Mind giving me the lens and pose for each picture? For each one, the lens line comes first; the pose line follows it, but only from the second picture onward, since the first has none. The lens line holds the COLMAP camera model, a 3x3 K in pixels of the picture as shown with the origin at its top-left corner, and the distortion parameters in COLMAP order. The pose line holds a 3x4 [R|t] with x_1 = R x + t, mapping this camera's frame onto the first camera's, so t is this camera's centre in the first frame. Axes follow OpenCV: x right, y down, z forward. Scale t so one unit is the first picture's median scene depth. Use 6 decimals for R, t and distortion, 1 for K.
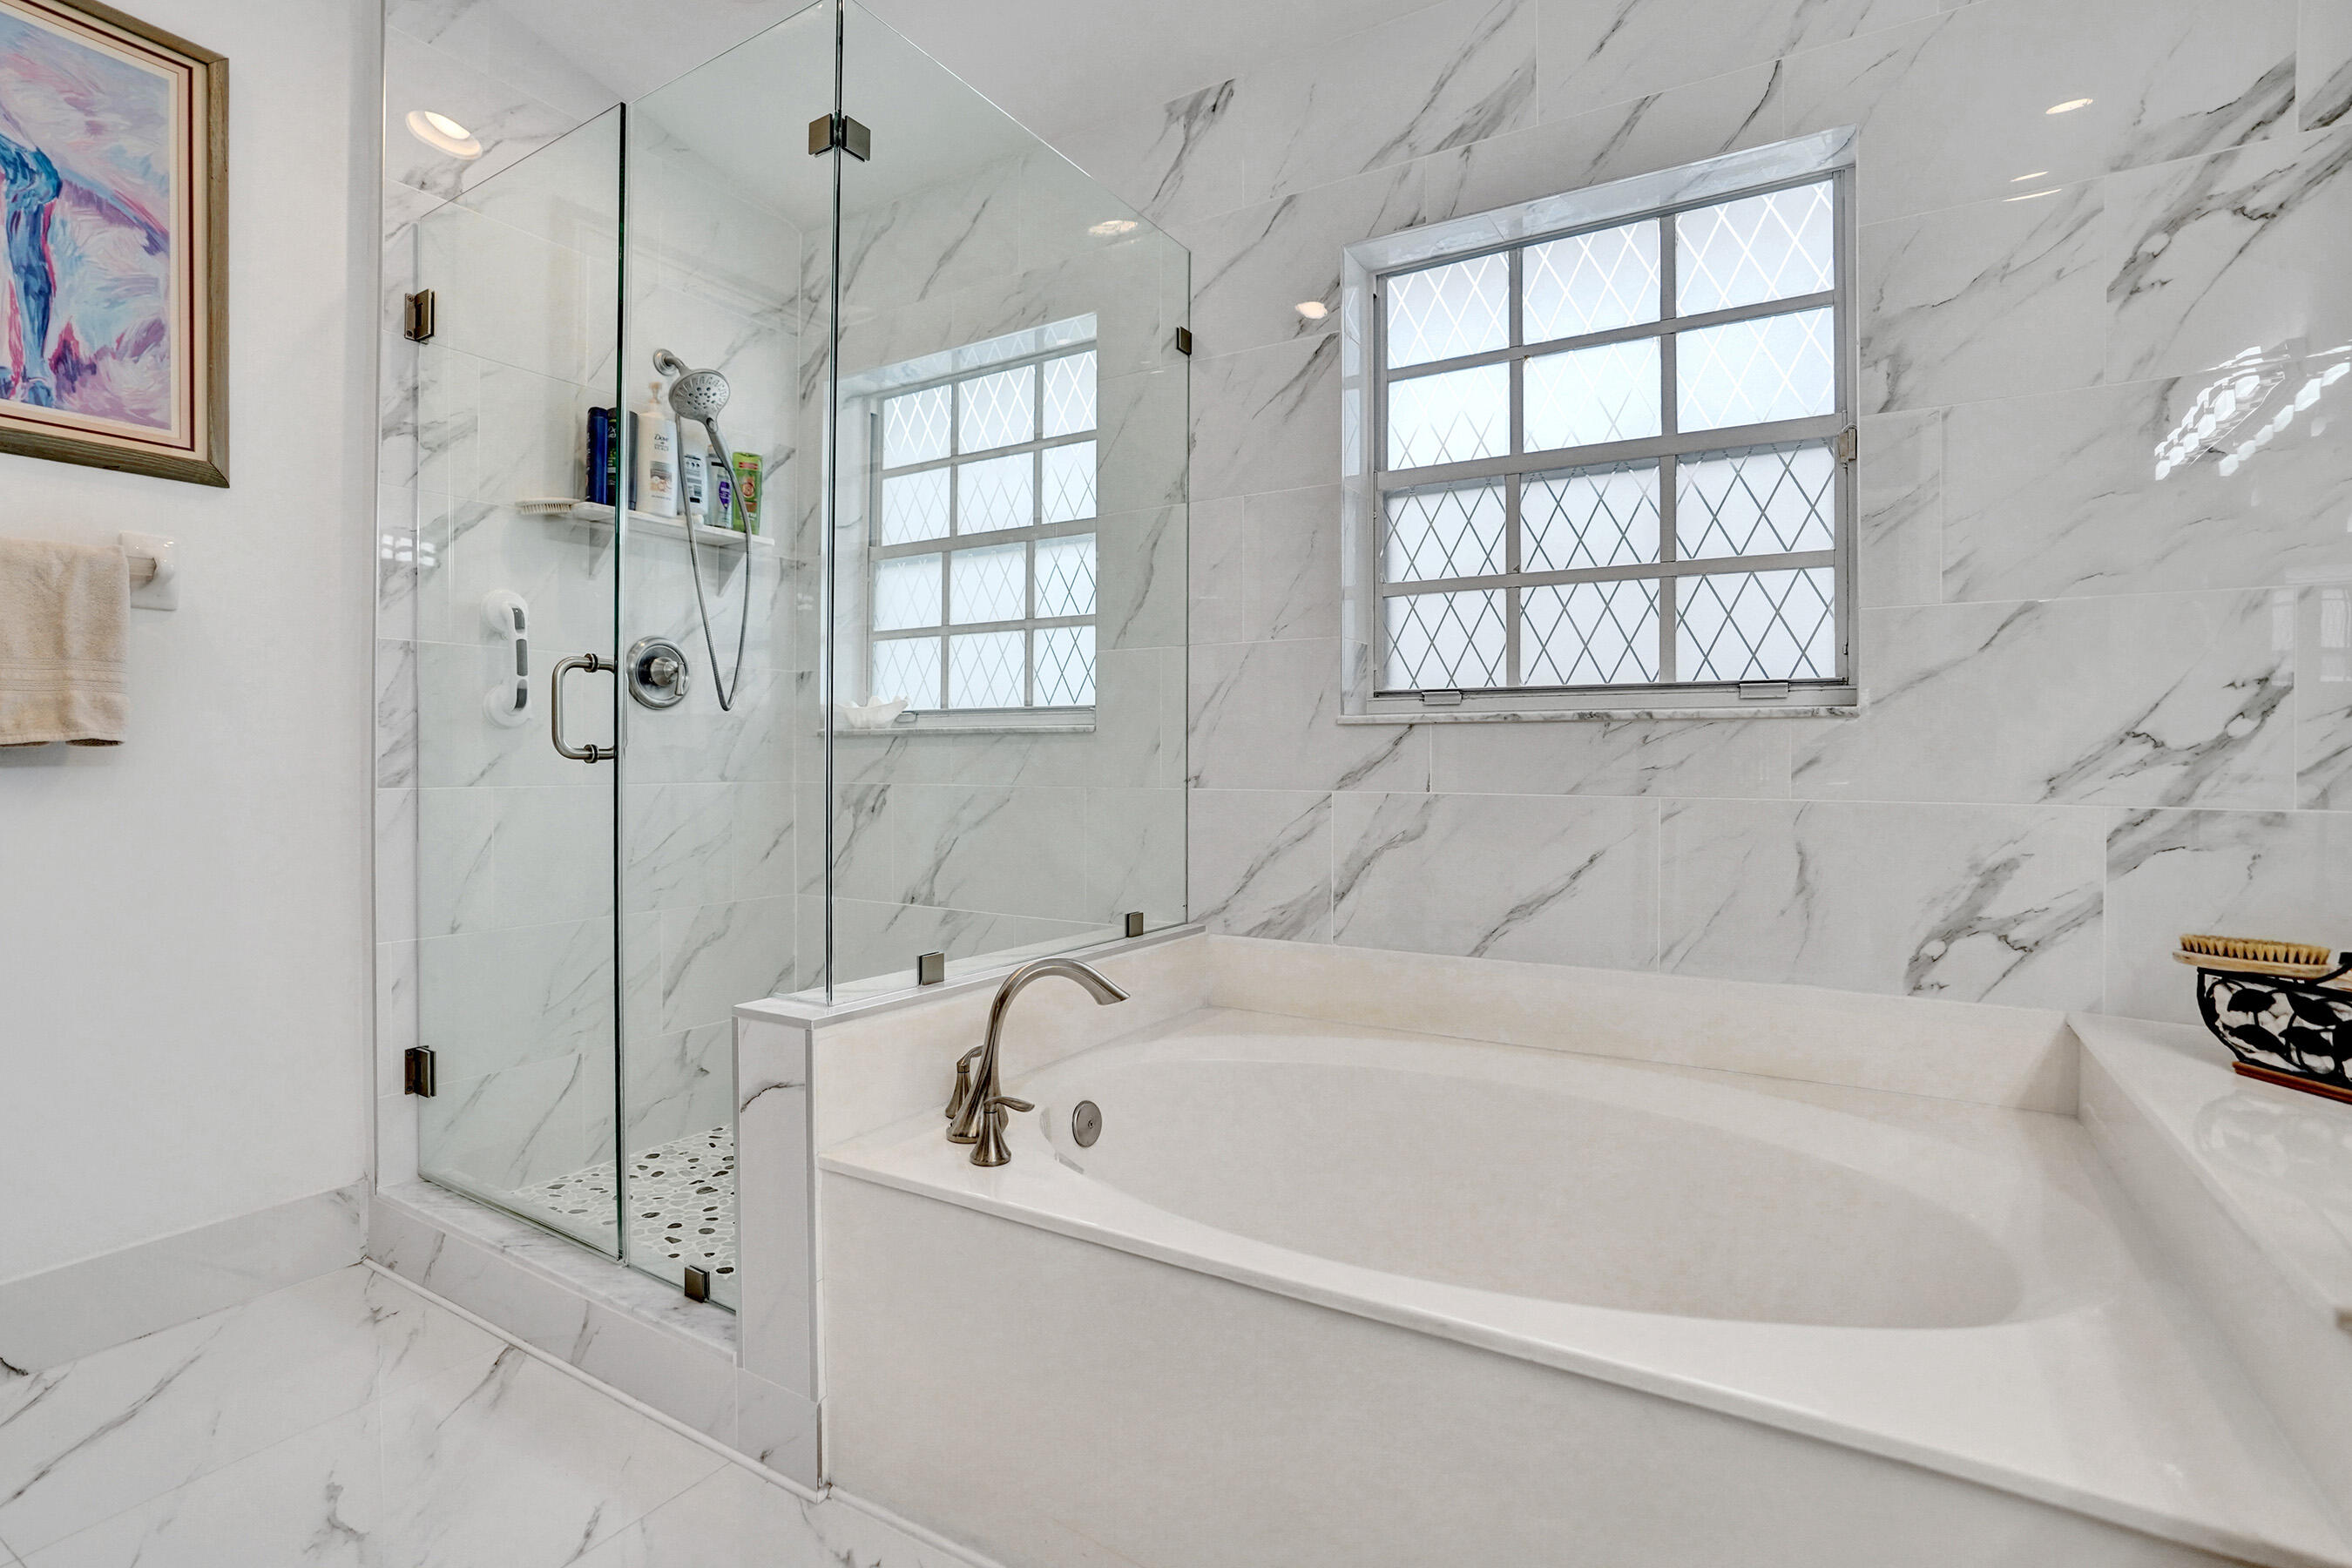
lens RADIAL K [[1115.4, 0, 1169.3], [0, 1115.4, 739.9], [0, 0, 1]] dist [-0.052162, 0.031246]
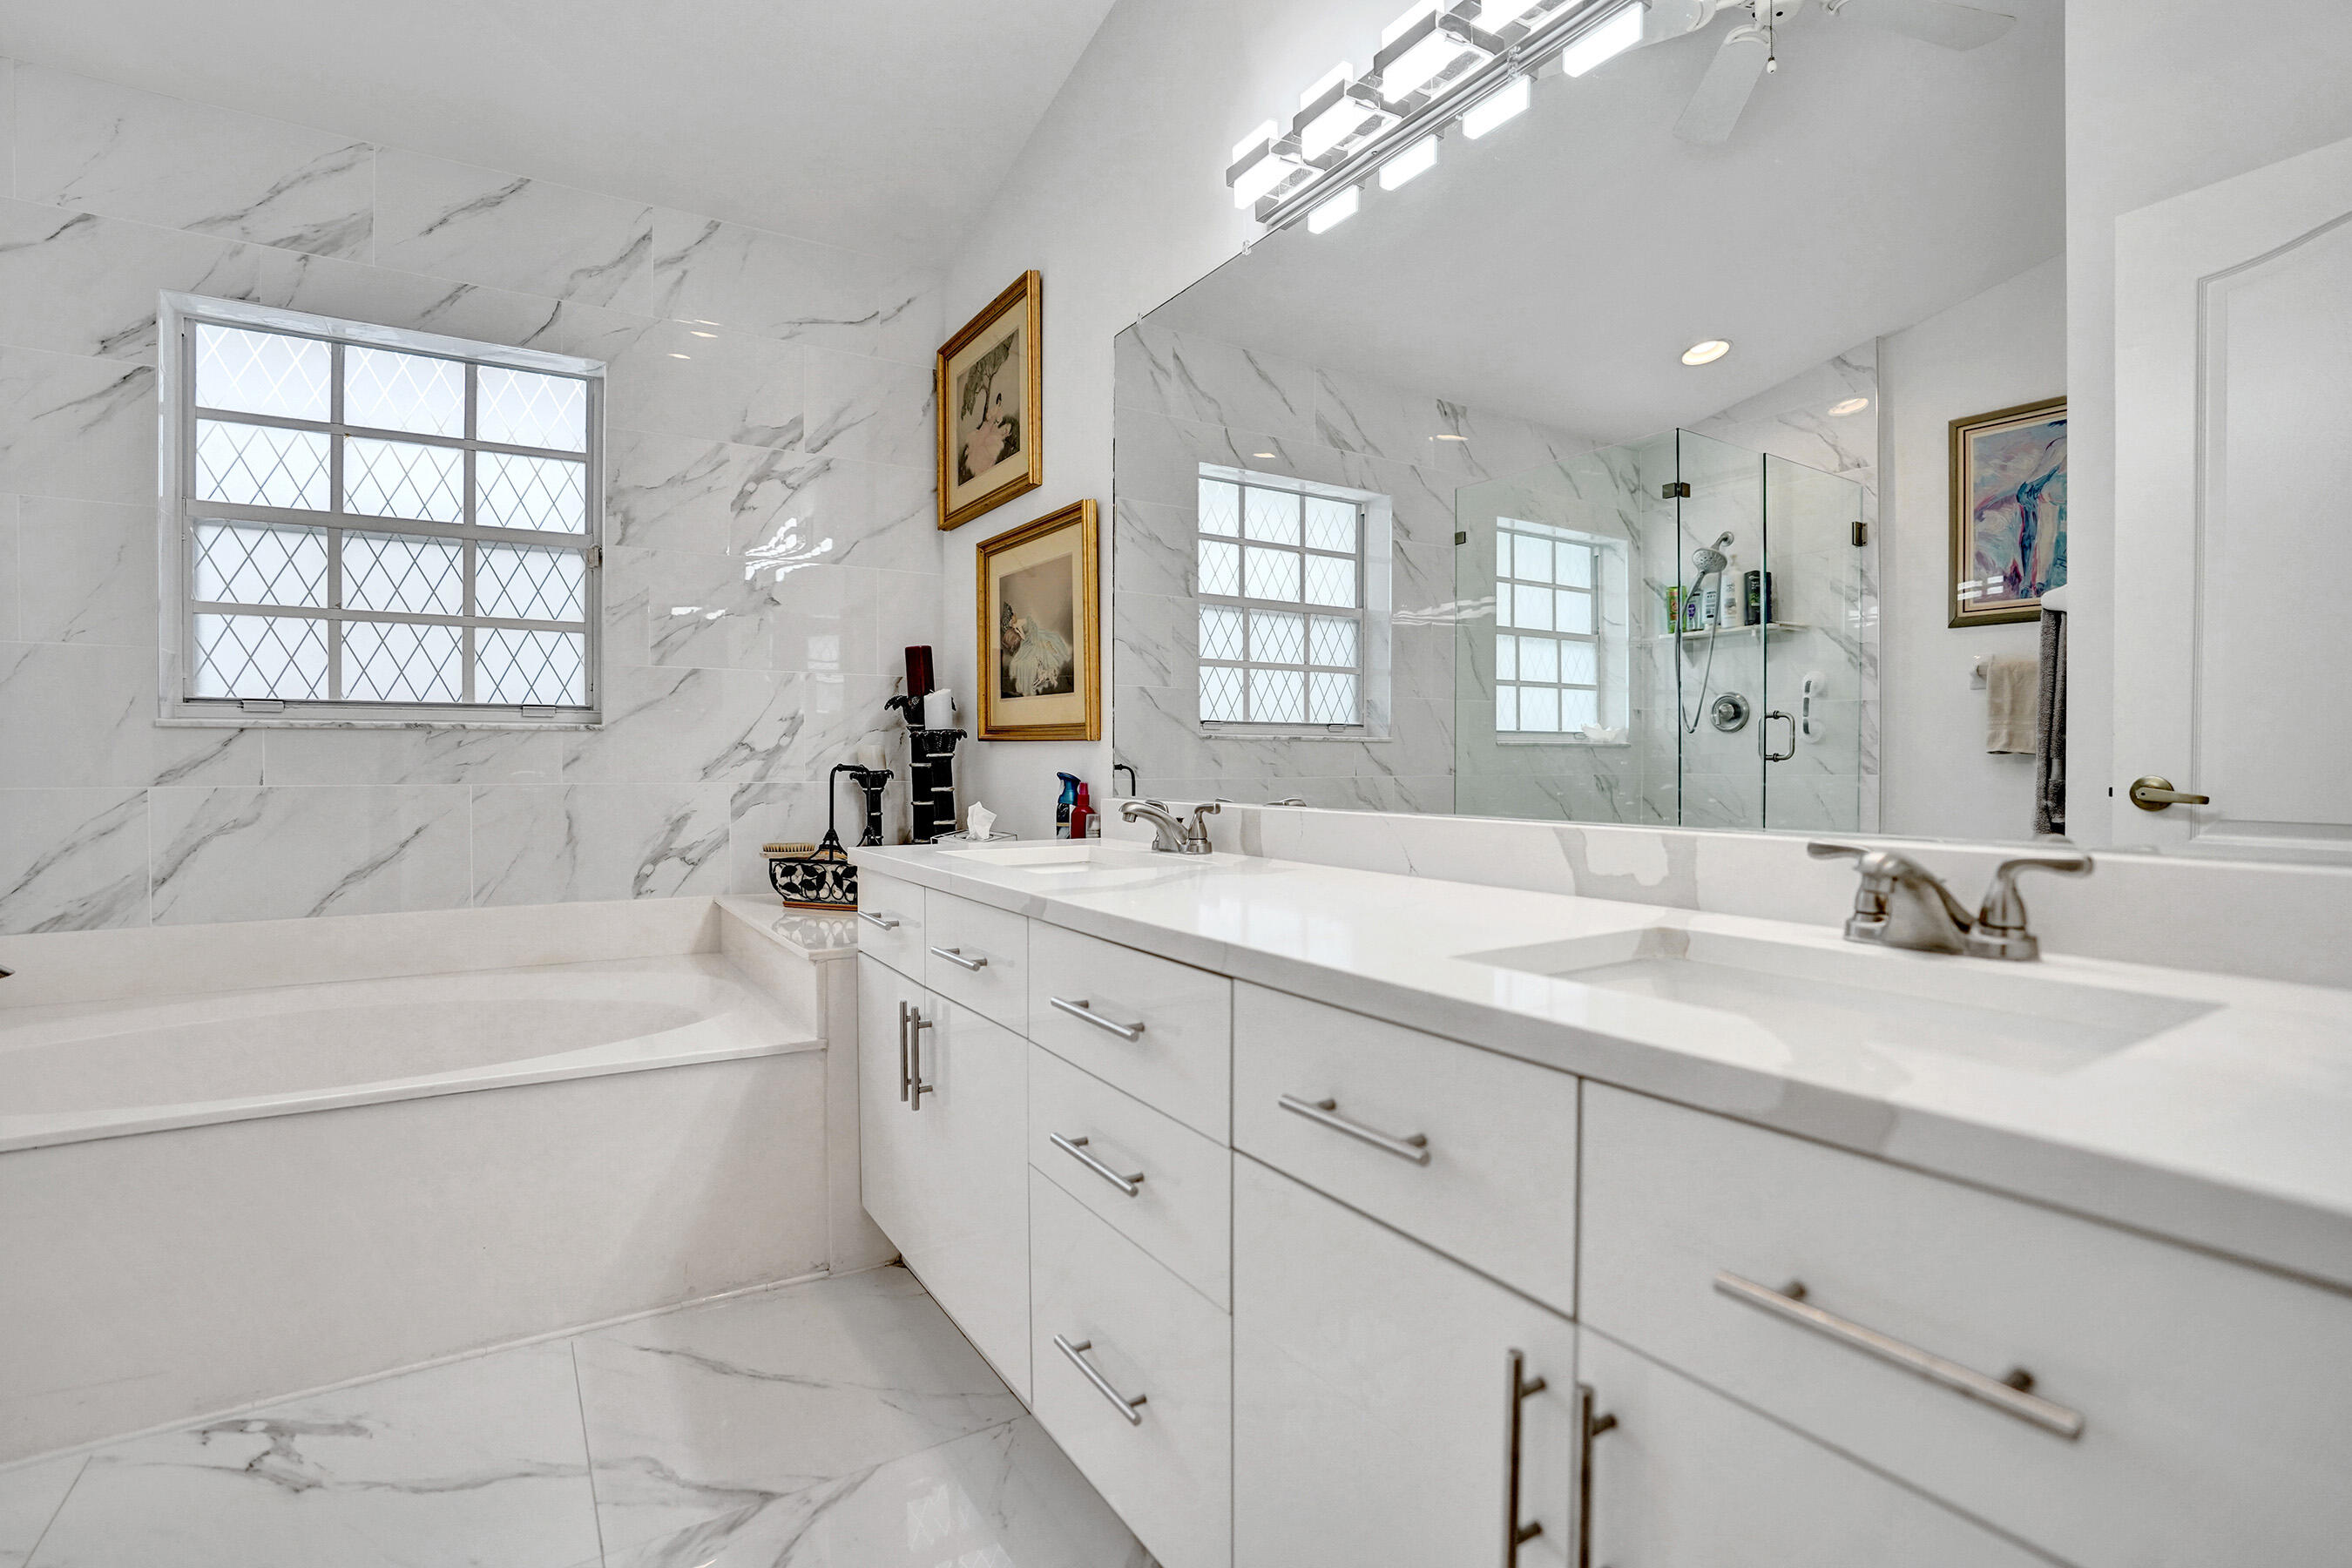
lens RADIAL K [[1158.6, 0, 1176.0], [0, 1158.6, 784.0], [0, 0, 1]] dist [-0.001443, 0.000214]
pose [[0.443676, -0.019751, 0.895969, -0.461416], [-0.010747, 0.999568, 0.027356, 0.000870], [-0.896123, -0.021767, 0.443272, -0.447061]]
